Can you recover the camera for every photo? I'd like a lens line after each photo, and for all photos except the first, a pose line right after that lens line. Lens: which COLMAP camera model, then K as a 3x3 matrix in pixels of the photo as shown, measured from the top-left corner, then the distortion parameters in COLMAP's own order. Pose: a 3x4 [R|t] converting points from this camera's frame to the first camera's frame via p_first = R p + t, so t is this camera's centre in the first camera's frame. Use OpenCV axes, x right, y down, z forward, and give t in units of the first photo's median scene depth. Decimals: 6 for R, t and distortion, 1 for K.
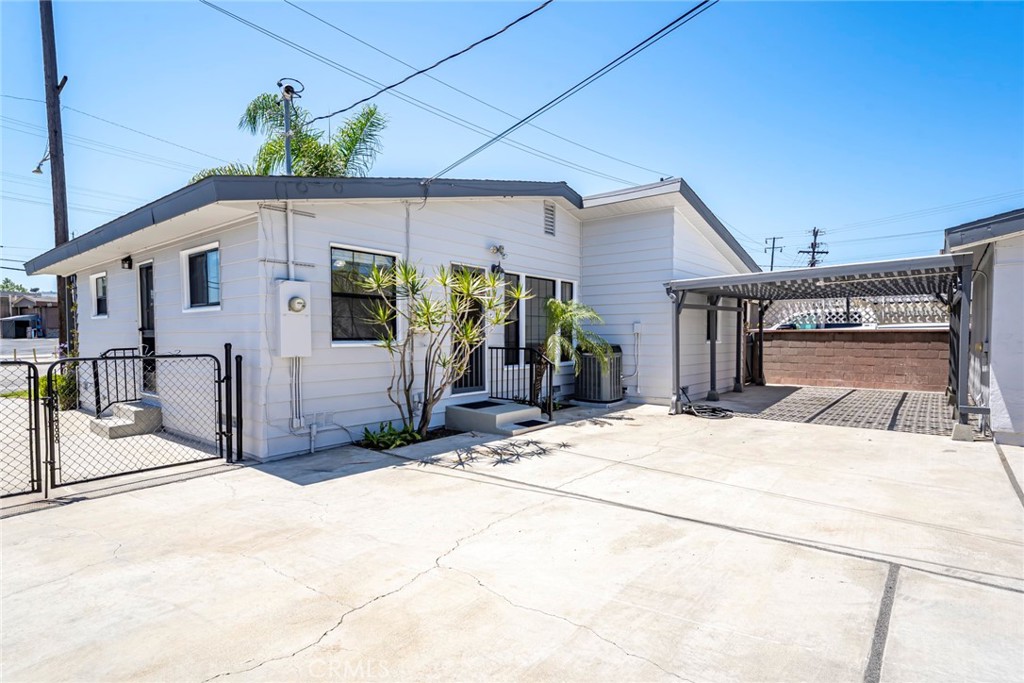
lens RADIAL K [[518.9, 0, 513.8], [0, 518.9, 347.9], [0, 0, 1]] dist [0.013901, -0.001140]
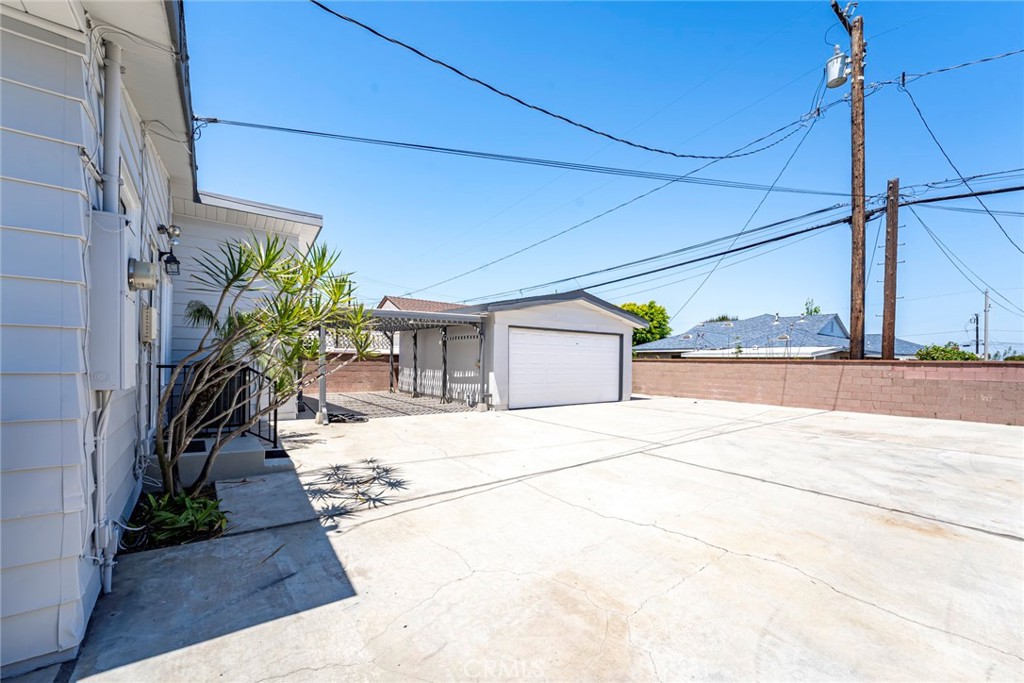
lens RADIAL K [[417.8, 0, 509.3], [0, 417.8, 357.8], [0, 0, 1]] dist [-0.015020, 0.001866]
pose [[0.237808, 0.011811, 0.971240, -0.686926], [0.004624, 0.999901, -0.013292, -0.003689], [-0.971301, 0.007652, 0.237730, 0.581267]]
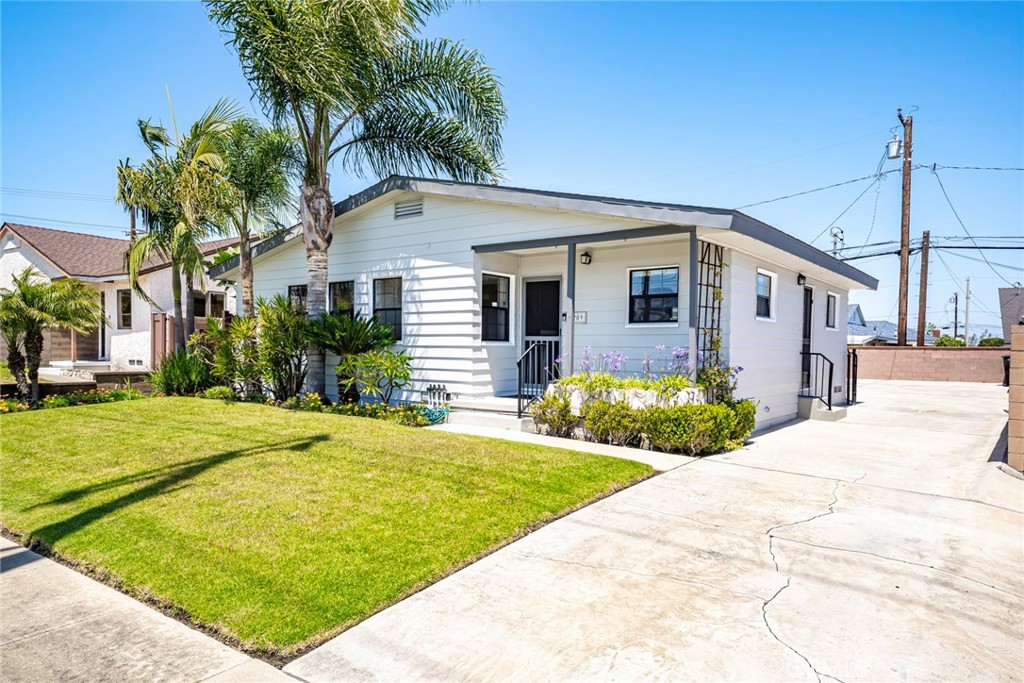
lens RADIAL K [[665.3, 0, 528.0], [0, 665.3, 356.5], [0, 0, 1]] dist [0.055559, 0.009701]
pose [[-0.053572, -0.010291, 0.998511, -1.574379], [0.010461, 0.999886, 0.010866, -0.009487], [-0.998509, 0.011027, -0.053458, 1.244855]]
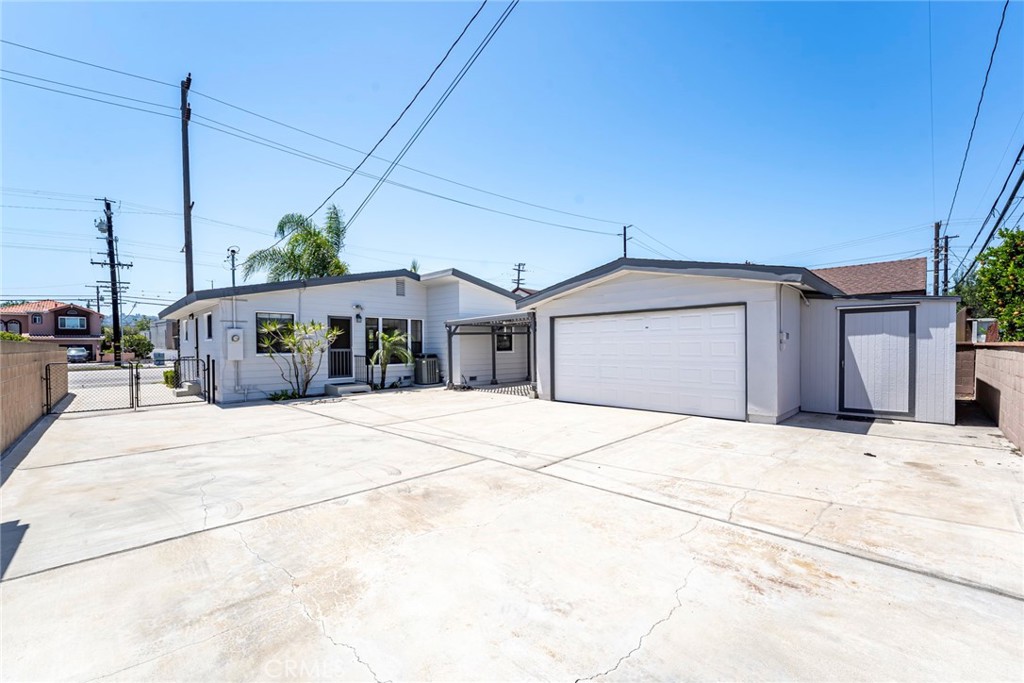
lens RADIAL K [[417.8, 0, 512.3], [0, 417.8, 346.0], [0, 0, 1]] dist [-0.015020, 0.001866]
pose [[0.994836, -0.006353, -0.101297, 1.065729], [0.004203, 0.999762, -0.021424, -0.001521], [0.101409, 0.020888, 0.994626, -0.795410]]
